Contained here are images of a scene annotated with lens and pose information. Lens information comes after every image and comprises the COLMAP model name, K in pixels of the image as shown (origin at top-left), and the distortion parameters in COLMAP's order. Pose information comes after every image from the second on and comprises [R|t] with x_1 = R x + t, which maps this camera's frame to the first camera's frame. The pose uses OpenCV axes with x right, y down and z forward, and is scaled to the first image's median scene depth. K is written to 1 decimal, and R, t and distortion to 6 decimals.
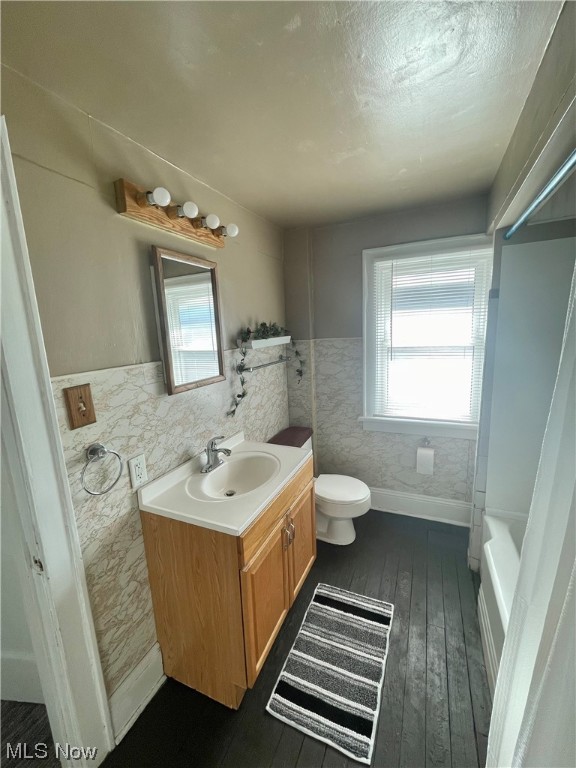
lens RADIAL K [[313.8, 0, 289.3], [0, 313.8, 383.4], [0, 0, 1]] dist [-0.001960, -0.000600]
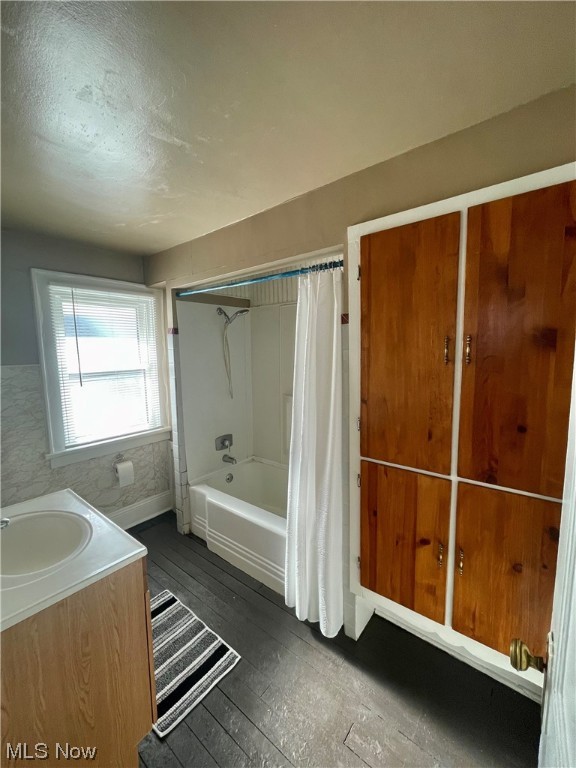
lens RADIAL K [[313.8, 0, 289.3], [0, 313.8, 383.4], [0, 0, 1]] dist [-0.001960, -0.000600]
pose [[0.255106, -0.071128, 0.964293, -0.545847], [0.170211, 0.985020, 0.027628, 0.002379], [-0.951814, 0.157086, 0.263391, 0.129459]]
